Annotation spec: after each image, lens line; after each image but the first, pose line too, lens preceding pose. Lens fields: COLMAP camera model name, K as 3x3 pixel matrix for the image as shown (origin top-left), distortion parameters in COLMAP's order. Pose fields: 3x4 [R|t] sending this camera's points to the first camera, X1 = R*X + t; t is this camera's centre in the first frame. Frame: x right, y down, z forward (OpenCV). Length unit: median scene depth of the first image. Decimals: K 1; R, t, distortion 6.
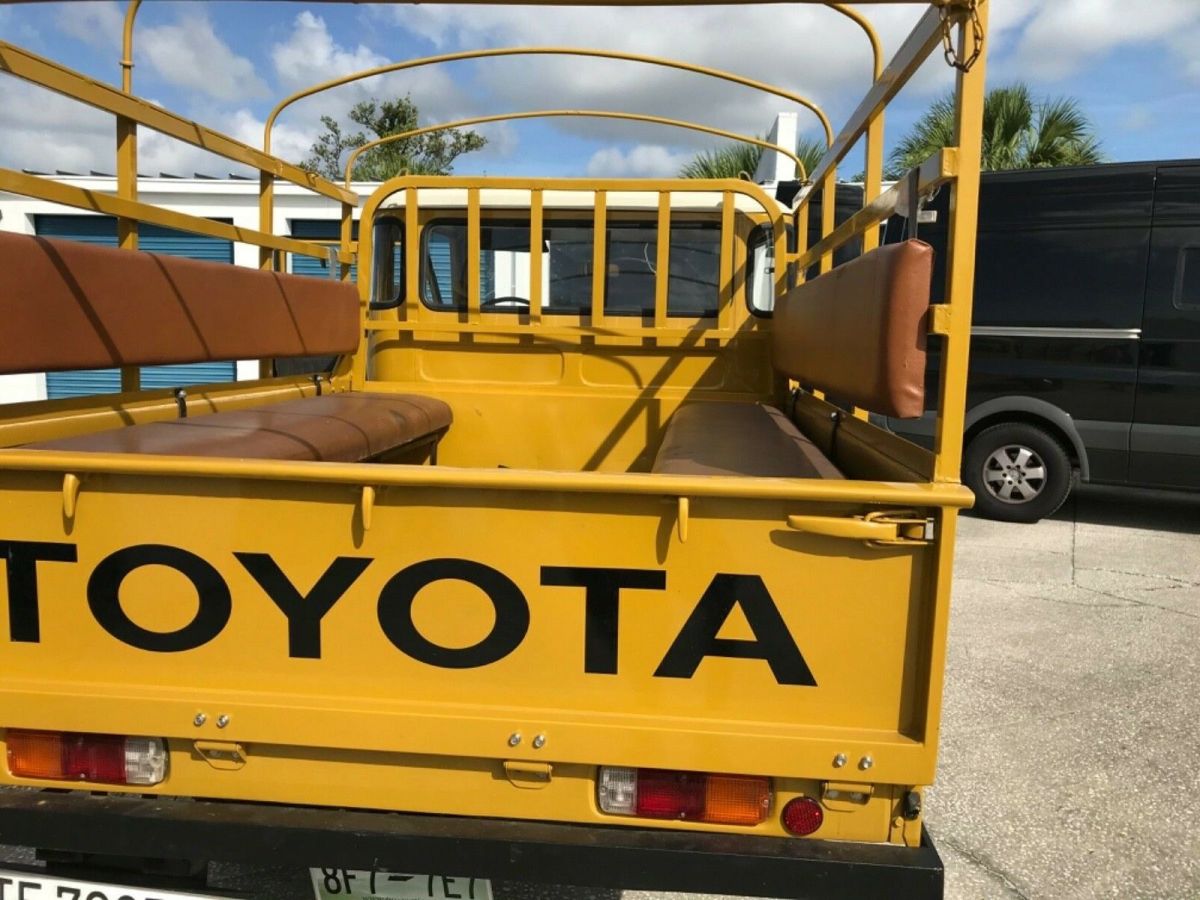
lens RADIAL K [[991.6, 0, 600.0], [0, 991.6, 450.0], [0, 0, 1]] dist [0.072654, -0.118889]
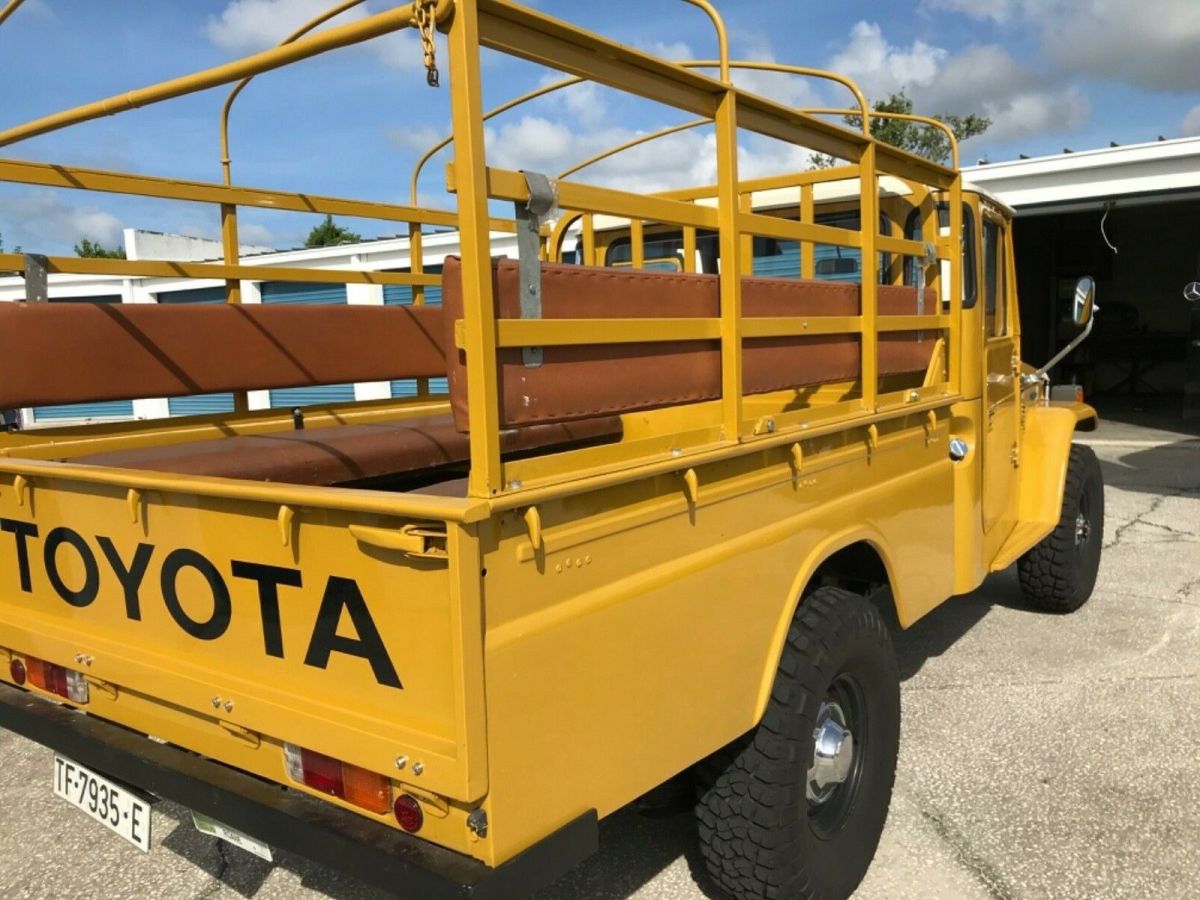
lens RADIAL K [[991.6, 0, 600.0], [0, 991.6, 450.0], [0, 0, 1]] dist [0.072654, -0.118889]
pose [[0.855499, 0.003427, -0.517794, 0.897120], [-0.004913, 0.999987, -0.001498, -0.012857], [0.517782, 0.003826, 0.855504, 0.203739]]
